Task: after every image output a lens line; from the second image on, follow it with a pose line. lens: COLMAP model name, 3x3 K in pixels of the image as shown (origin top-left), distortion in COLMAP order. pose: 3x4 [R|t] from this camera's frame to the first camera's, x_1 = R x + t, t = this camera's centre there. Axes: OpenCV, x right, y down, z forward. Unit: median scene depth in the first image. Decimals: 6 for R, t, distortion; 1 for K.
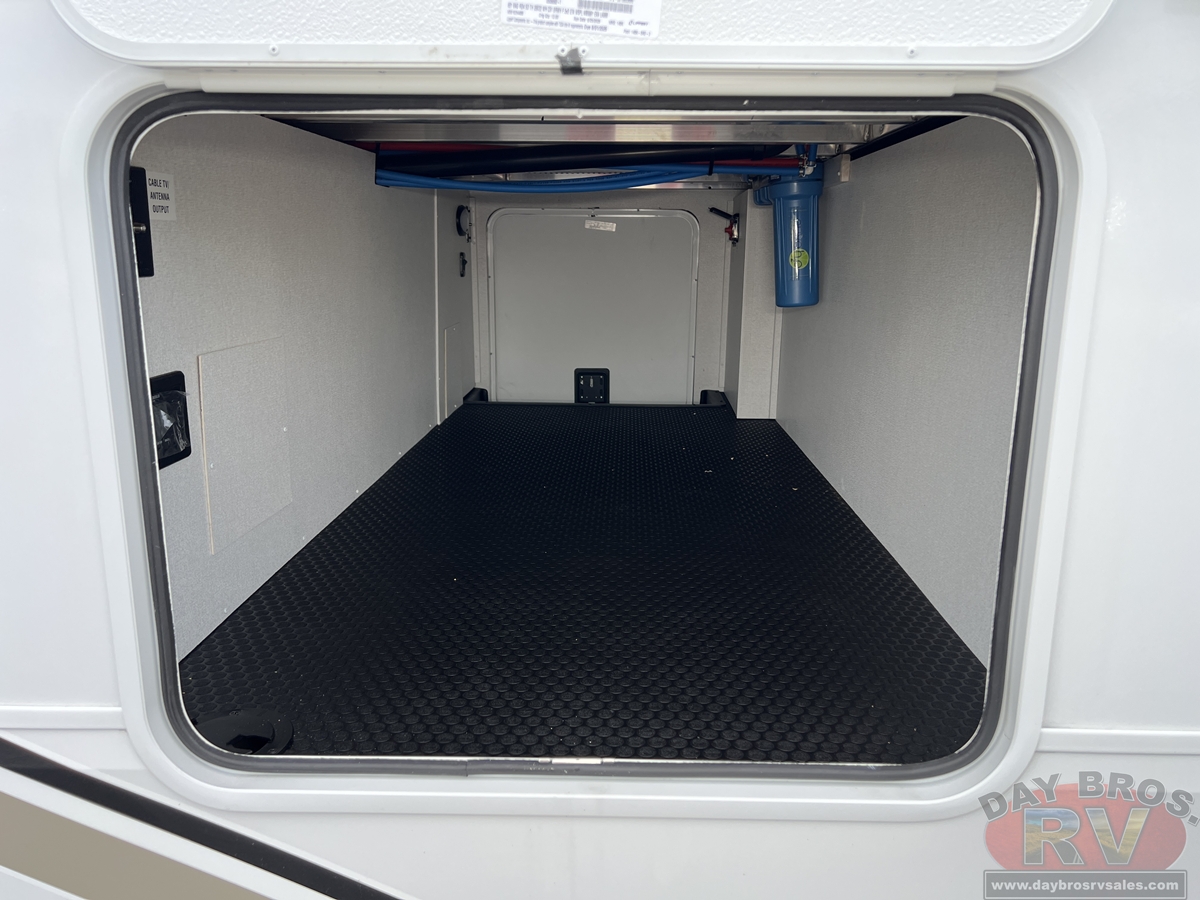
lens RADIAL K [[891.8, 0, 603.1], [0, 891.8, 450.1], [0, 0, 1]] dist [0.051533, -0.035959]
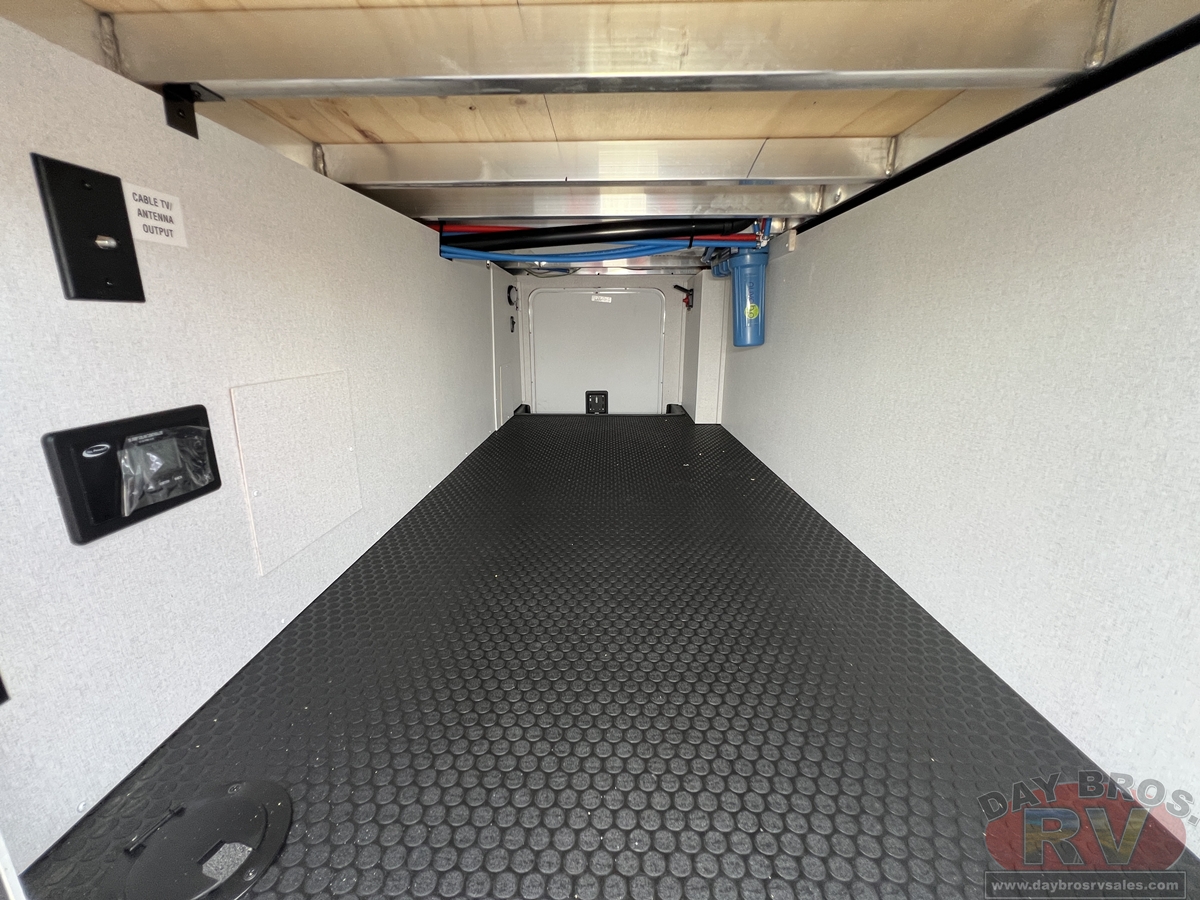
lens RADIAL K [[481.2, 0, 595.1], [0, 481.2, 446.7], [0, 0, 1]] dist [-0.000389, 0.000060]
pose [[0.999941, -0.010193, -0.003783, -0.020543], [0.010290, 0.999587, 0.026820, -0.026045], [0.003508, -0.026857, 0.999633, 0.240440]]
